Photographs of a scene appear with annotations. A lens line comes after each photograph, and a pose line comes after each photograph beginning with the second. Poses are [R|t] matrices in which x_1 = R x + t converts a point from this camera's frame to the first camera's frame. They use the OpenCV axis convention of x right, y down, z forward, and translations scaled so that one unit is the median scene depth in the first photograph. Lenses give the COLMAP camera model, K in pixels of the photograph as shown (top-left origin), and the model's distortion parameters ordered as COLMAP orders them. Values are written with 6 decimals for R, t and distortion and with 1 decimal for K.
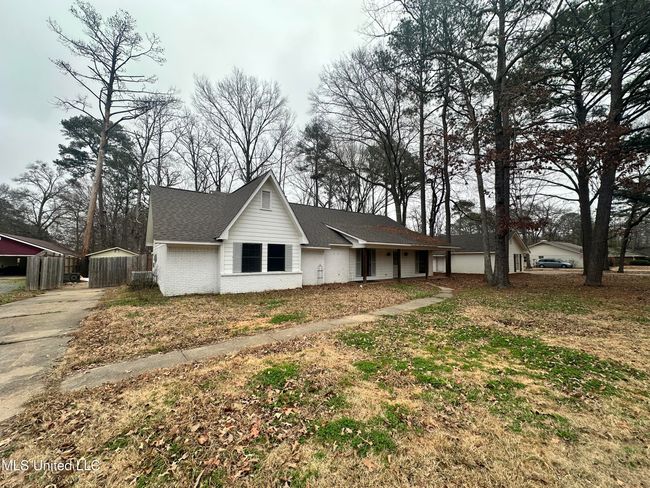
lens RADIAL K [[258.8, 0, 324.5], [0, 258.8, 243.4], [0, 0, 1]] dist [-0.001792, -0.000160]
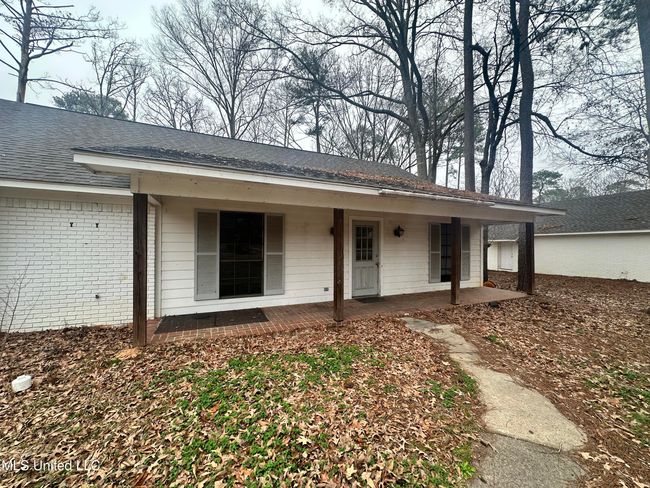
lens RADIAL K [[258.8, 0, 325.7], [0, 258.8, 245.2], [0, 0, 1]] dist [-0.001792, -0.000160]
pose [[0.979512, -0.009101, -0.201181, 0.233294], [0.018974, 0.998705, 0.047202, 0.037538], [0.200491, -0.050052, 0.978416, 0.506782]]
